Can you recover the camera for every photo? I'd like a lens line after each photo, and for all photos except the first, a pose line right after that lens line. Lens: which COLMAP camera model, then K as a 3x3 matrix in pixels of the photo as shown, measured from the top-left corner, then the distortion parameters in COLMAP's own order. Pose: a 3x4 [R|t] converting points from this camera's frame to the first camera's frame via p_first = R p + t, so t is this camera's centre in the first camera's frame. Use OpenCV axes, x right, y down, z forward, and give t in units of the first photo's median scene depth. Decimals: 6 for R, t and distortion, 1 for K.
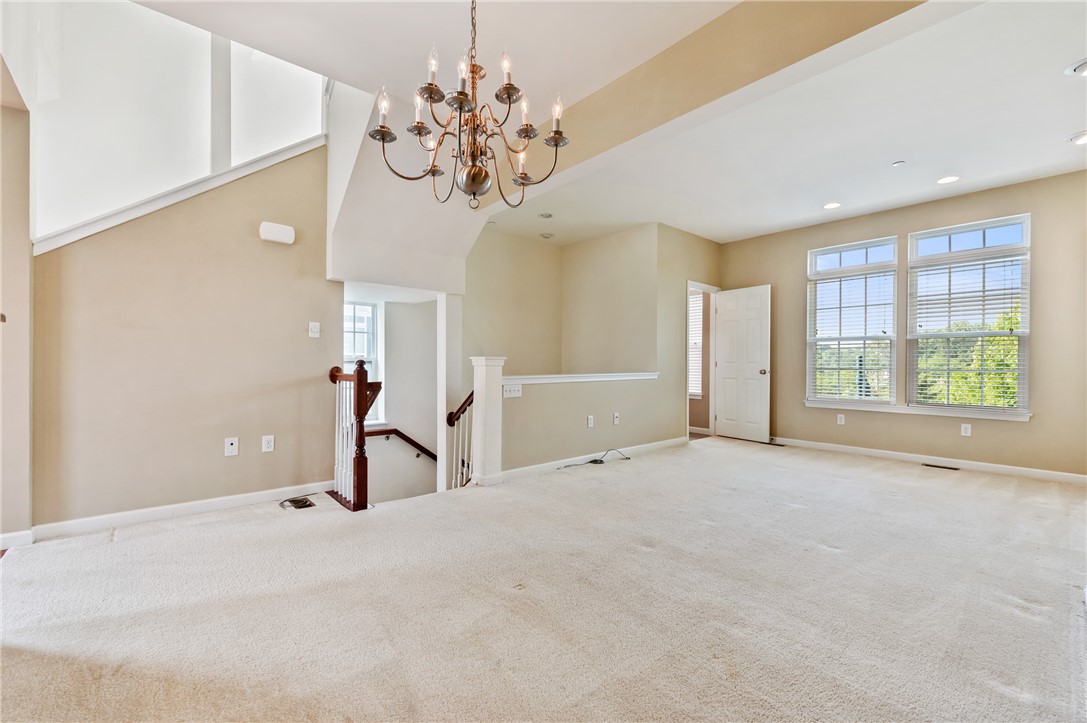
lens RADIAL K [[478.6, 0, 541.4], [0, 478.6, 362.5], [0, 0, 1]] dist [0.014364, 0.000192]
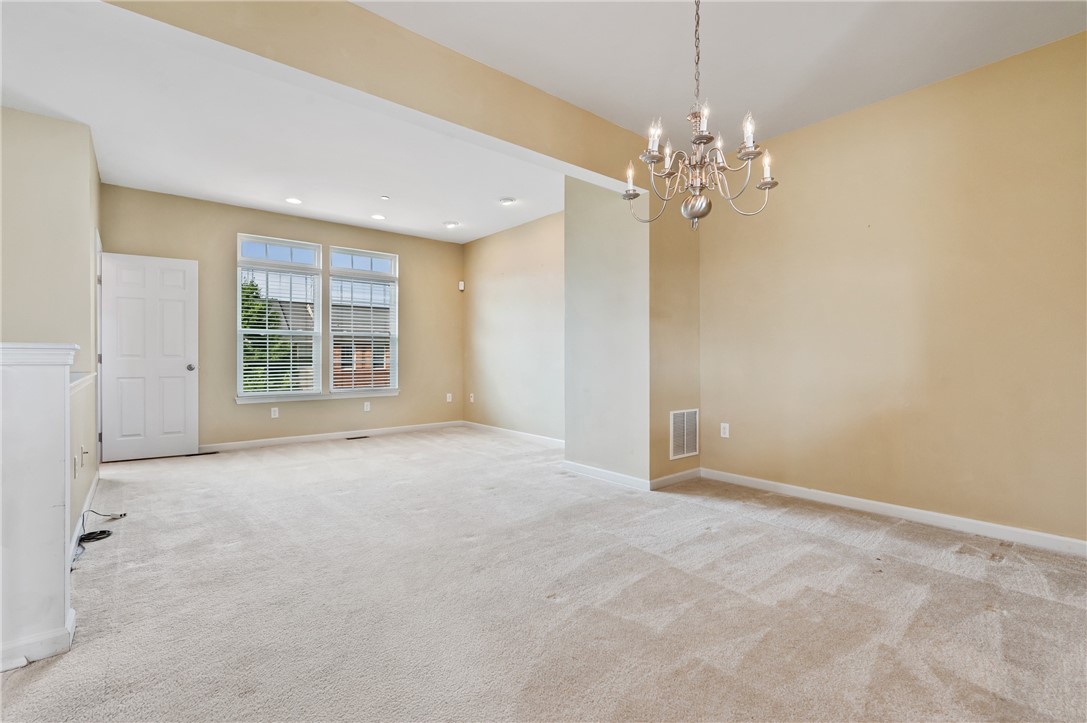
lens RADIAL K [[489.1, 0, 541.0], [0, 489.1, 359.0], [0, 0, 1]] dist [-0.004698, -0.000286]
pose [[0.022973, -0.007386, 0.999709, -0.382560], [-0.001105, 0.999972, 0.007414, -0.001235], [-0.999735, -0.001275, 0.022964, 0.424613]]
